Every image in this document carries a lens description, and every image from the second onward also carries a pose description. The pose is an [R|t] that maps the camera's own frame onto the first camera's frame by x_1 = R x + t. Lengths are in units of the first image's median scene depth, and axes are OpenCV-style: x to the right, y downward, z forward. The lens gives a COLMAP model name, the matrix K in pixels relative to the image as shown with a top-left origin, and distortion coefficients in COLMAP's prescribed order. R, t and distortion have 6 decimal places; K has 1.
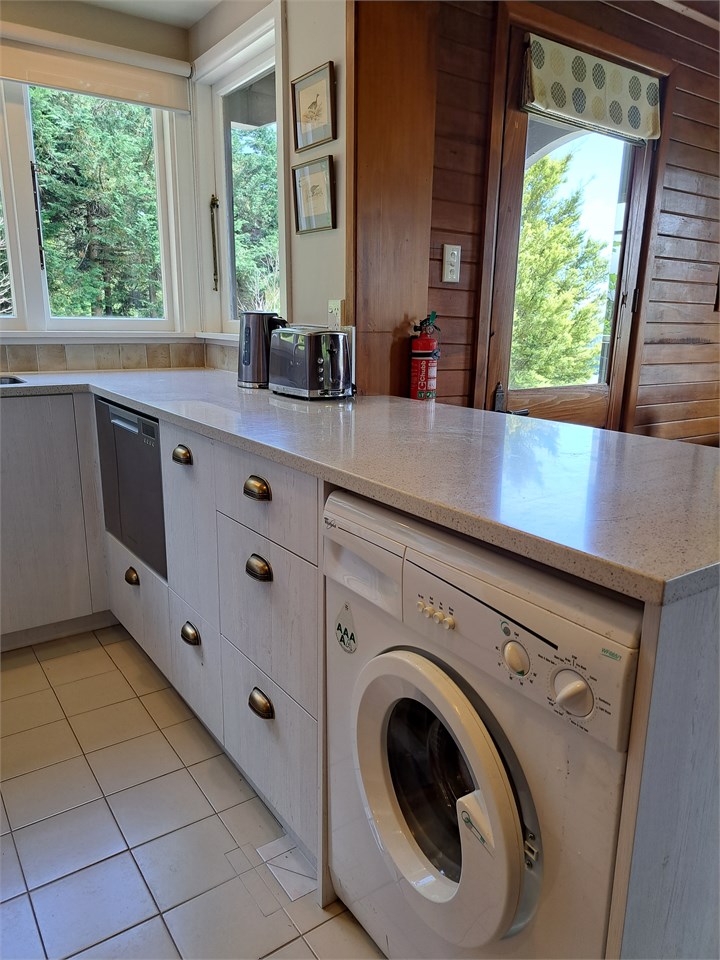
lens RADIAL K [[690.3, 0, 372.2], [0, 690.3, 488.4], [0, 0, 1]] dist [0.073195, -0.065088]
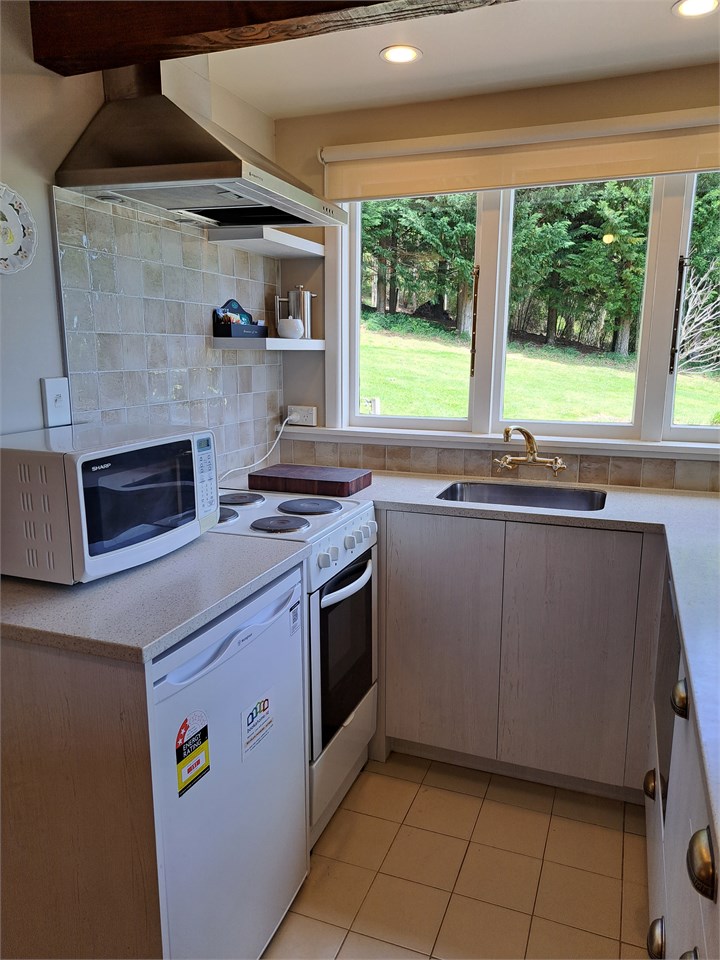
lens RADIAL K [[692.6, 0, 359.6], [0, 692.6, 490.5], [0, 0, 1]] dist [0.086502, -0.110638]
pose [[0.556510, 0.152655, -0.816696, 0.062570], [-0.194614, 0.979580, 0.050488, -0.163067], [0.807726, 0.130843, 0.574855, 0.237147]]
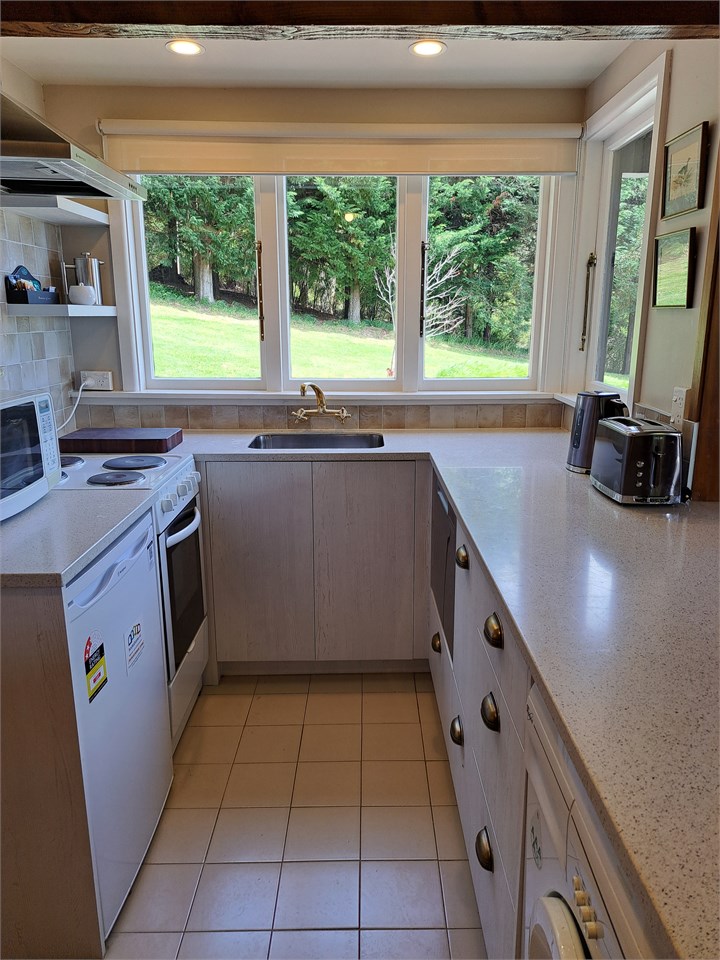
lens RADIAL K [[690.3, 0, 372.2], [0, 690.3, 488.4], [0, 0, 1]] dist [0.073195, -0.065088]
pose [[0.824855, 0.123517, -0.551686, 0.118011], [-0.125933, 0.991466, 0.033690, -0.121762], [0.551139, 0.041686, 0.833371, 0.064852]]
